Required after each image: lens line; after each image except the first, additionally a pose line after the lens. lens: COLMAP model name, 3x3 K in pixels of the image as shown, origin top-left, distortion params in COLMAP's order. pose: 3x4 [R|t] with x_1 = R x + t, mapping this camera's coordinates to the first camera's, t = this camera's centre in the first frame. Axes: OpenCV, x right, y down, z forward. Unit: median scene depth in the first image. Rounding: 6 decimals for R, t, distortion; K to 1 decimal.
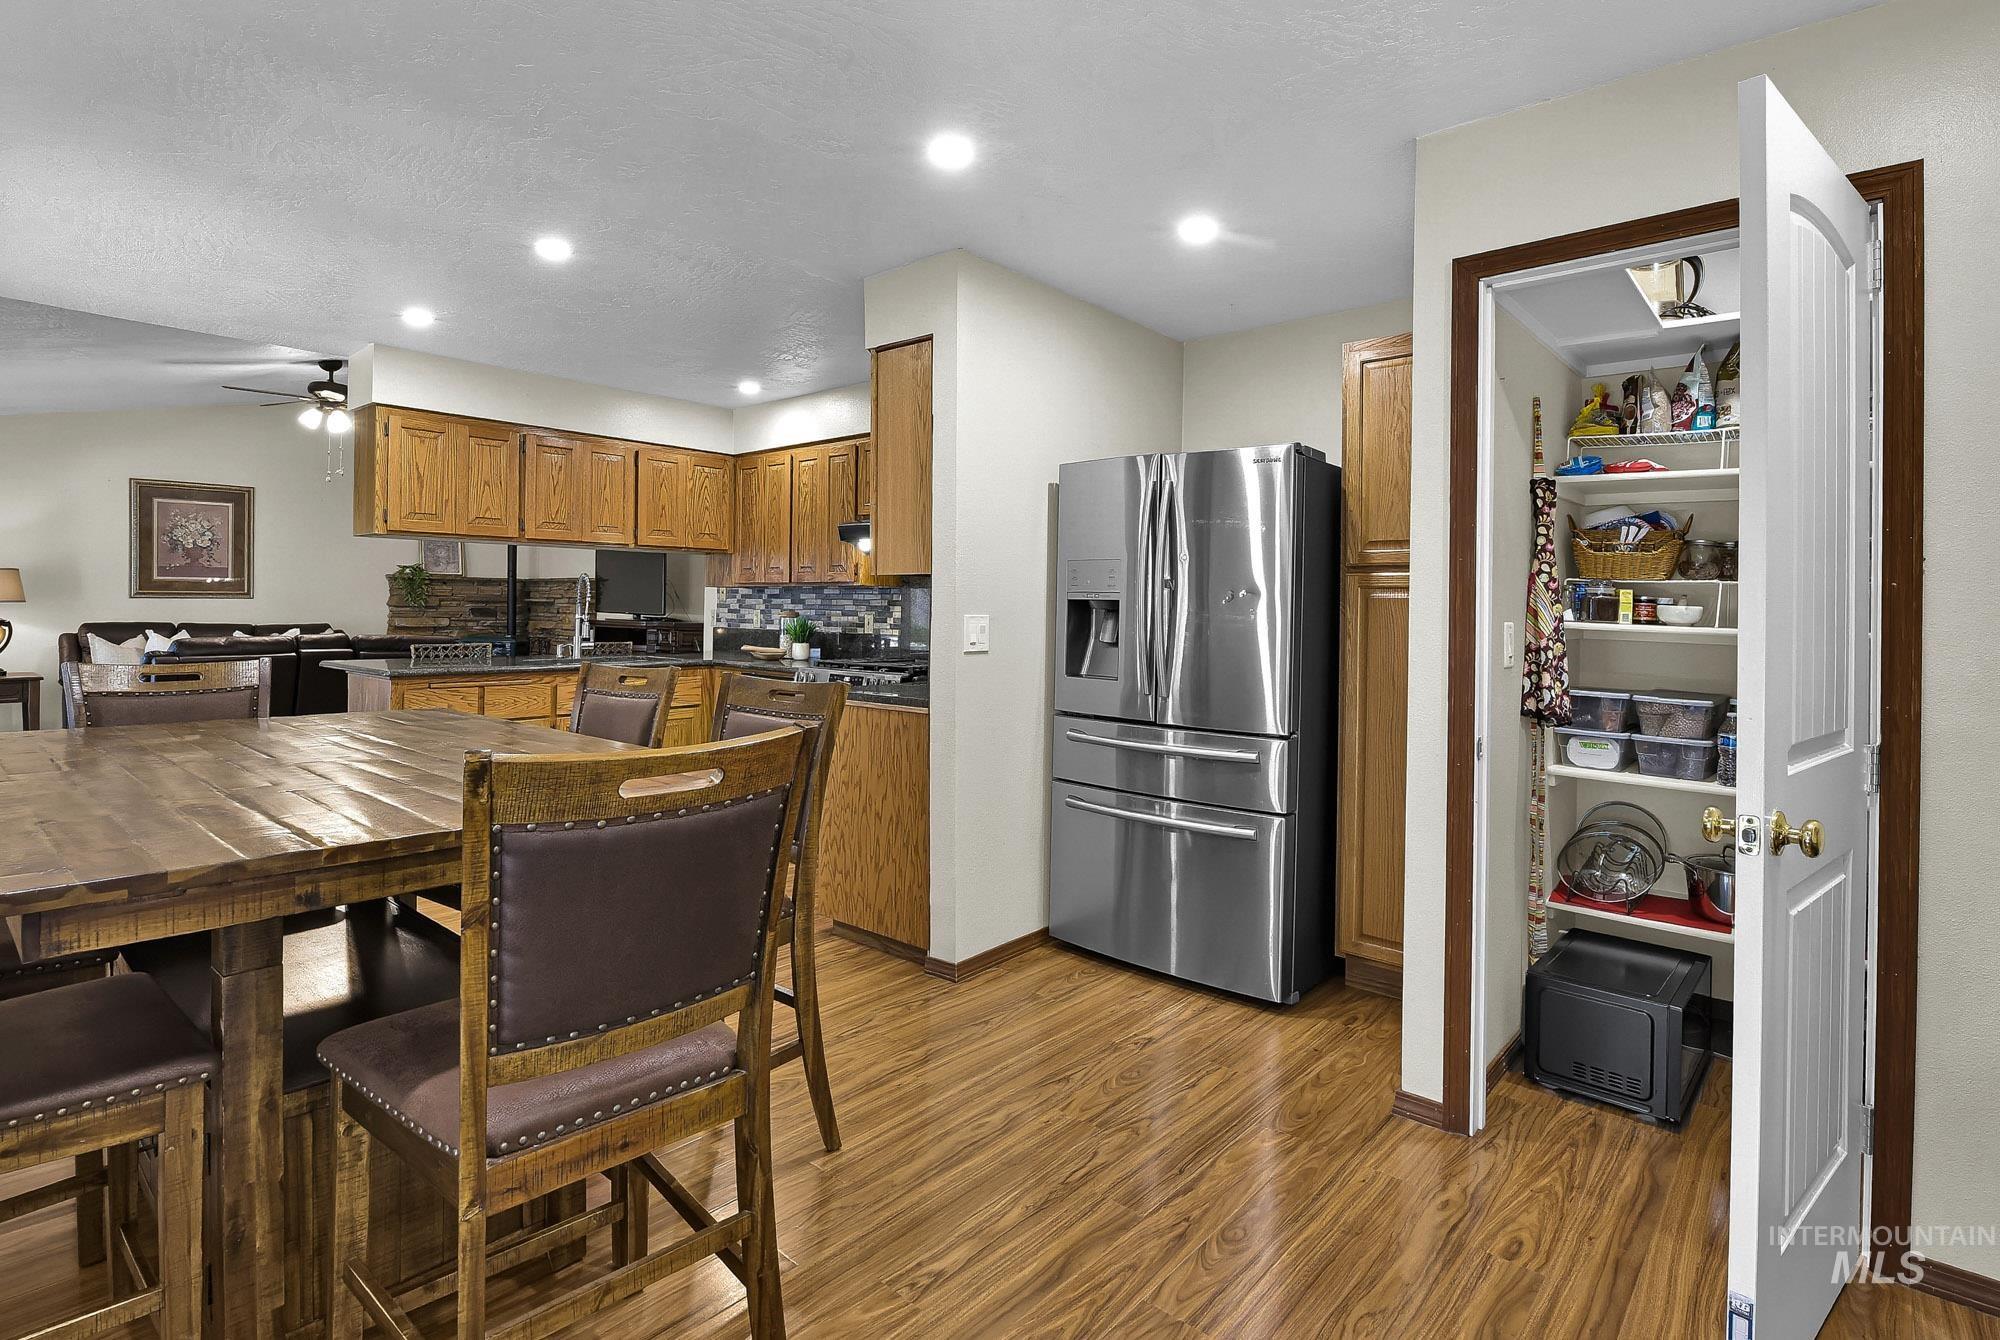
lens RADIAL K [[994.0, 0, 999.5], [0, 994.0, 611.0], [0, 0, 1]] dist [-0.002471, -0.000780]
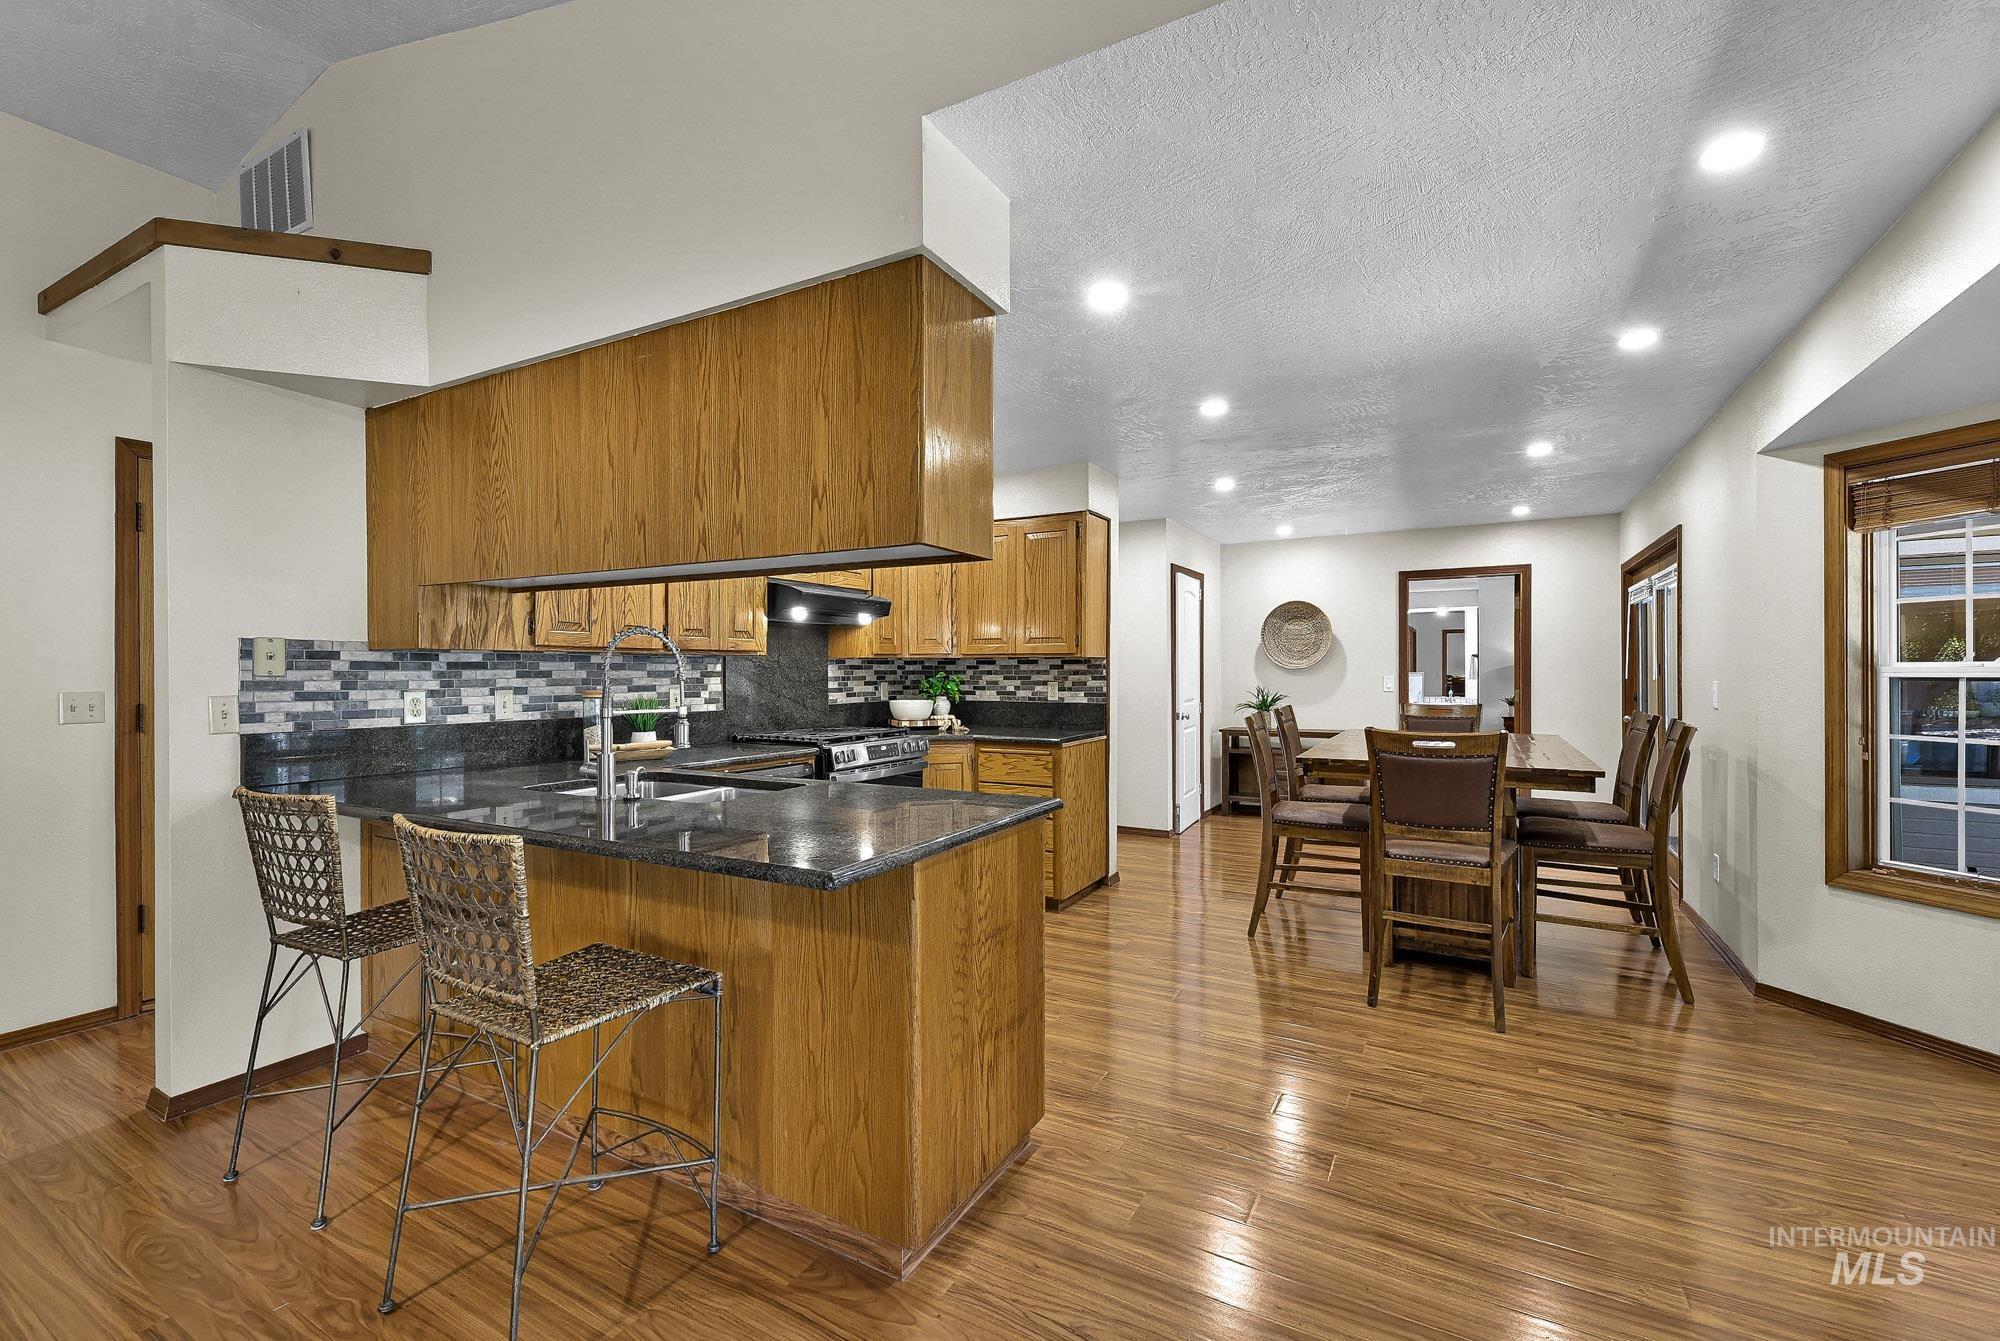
lens RADIAL K [[830.4, 0, 1004.3], [0, 830.4, 670.6], [0, 0, 1]] dist [0.009869, -0.001342]
pose [[-0.216765, -0.013538, 0.976130, -0.751651], [0.000305, 0.999903, 0.013935, -0.018204], [-0.976224, 0.003319, -0.216740, 0.773703]]
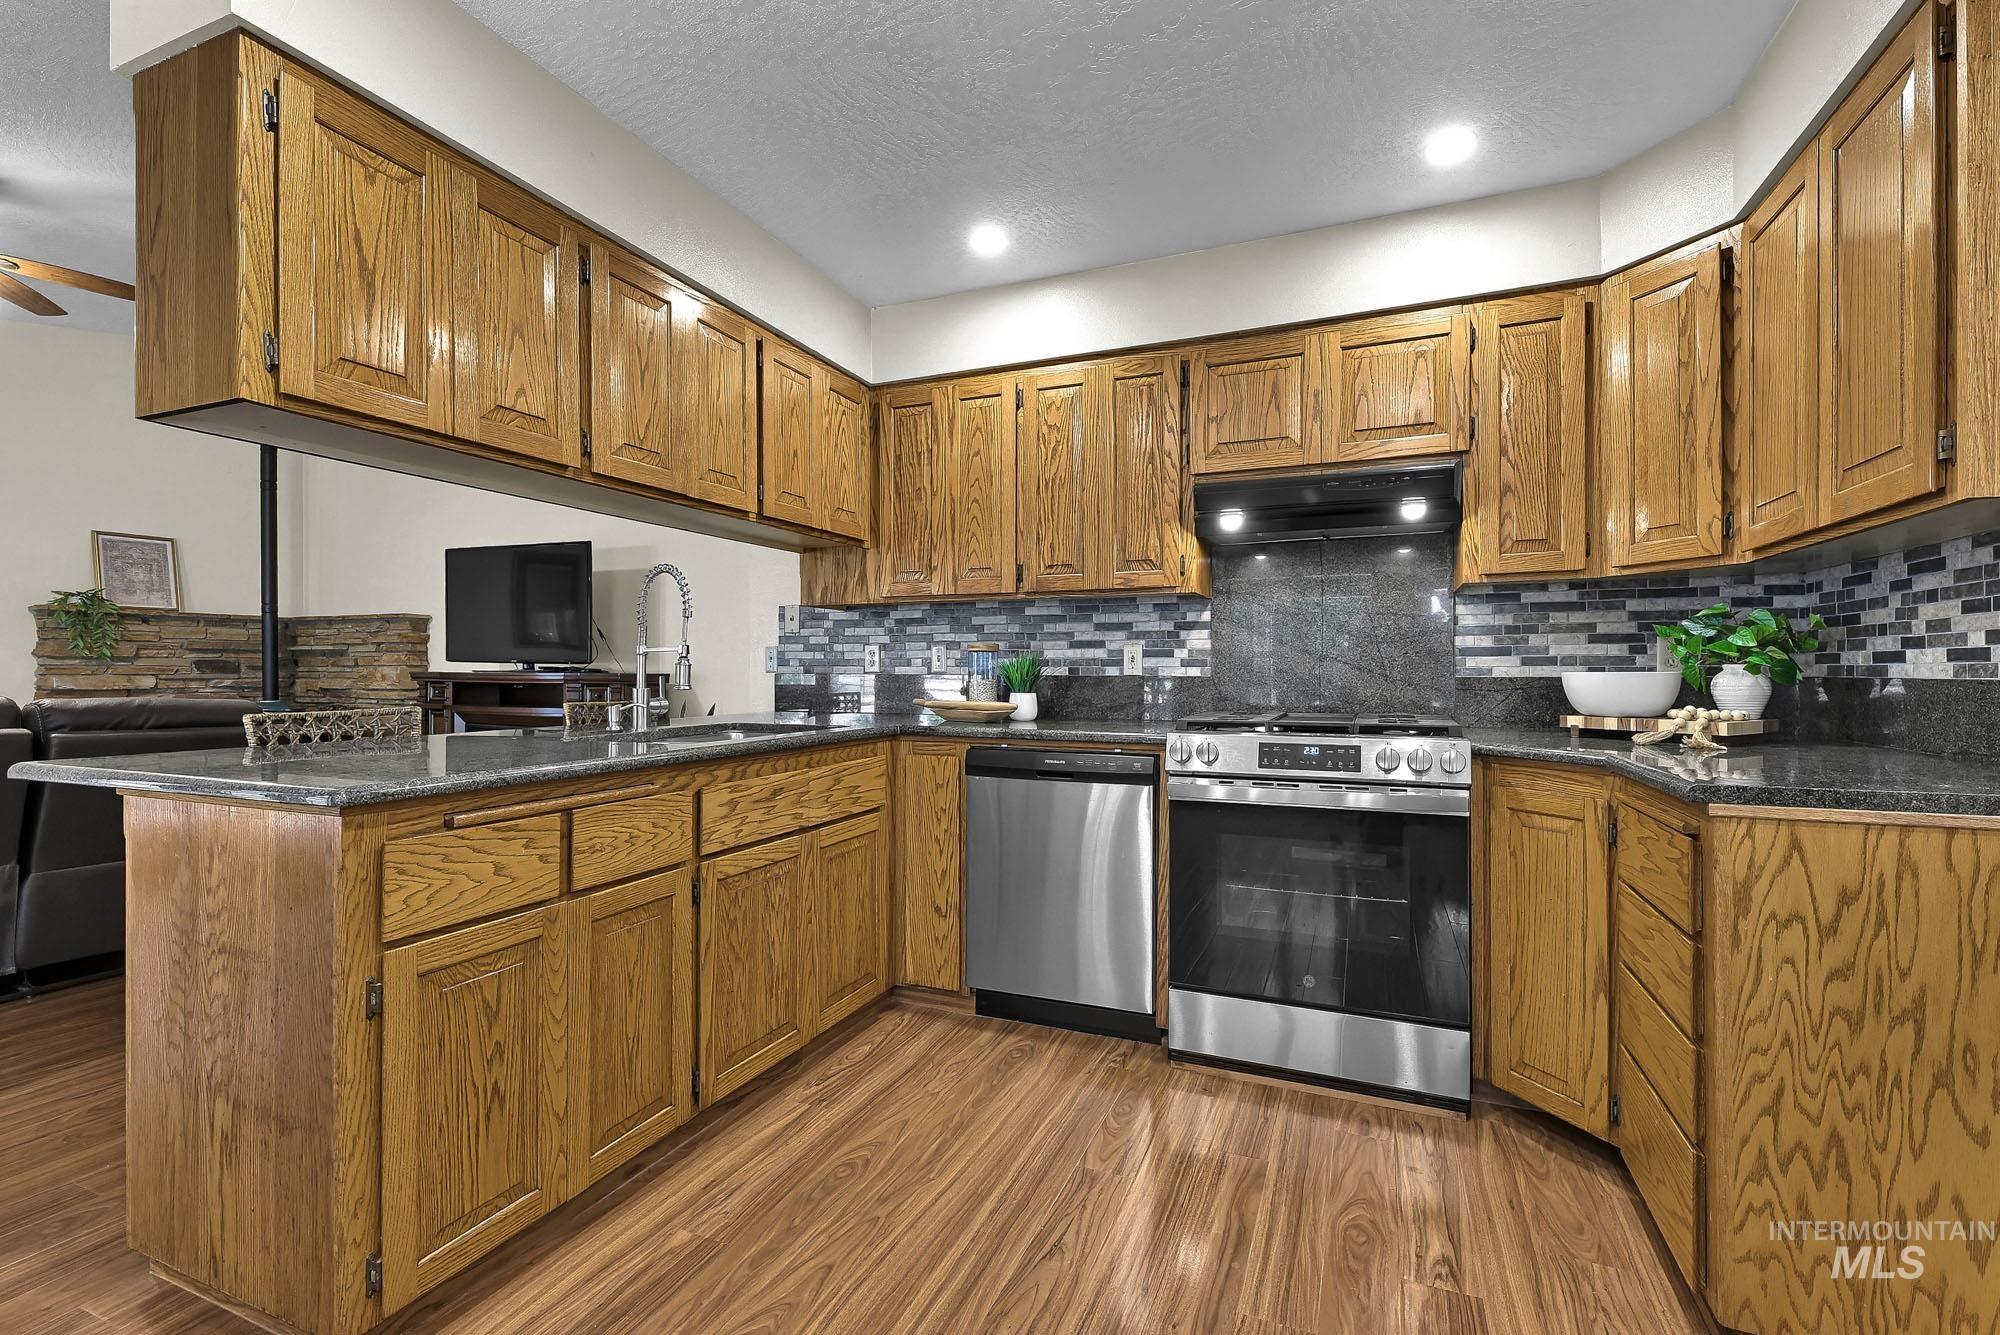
lens RADIAL K [[868.3, 0, 1016.4], [0, 868.3, 671.5], [0, 0, 1]] dist [0.012202, -0.005935]
pose [[0.943548, -0.013477, 0.330961, -0.336986], [0.012904, 0.999909, 0.003929, 0.015104], [-0.330984, 0.000563, 0.943636, 0.439048]]
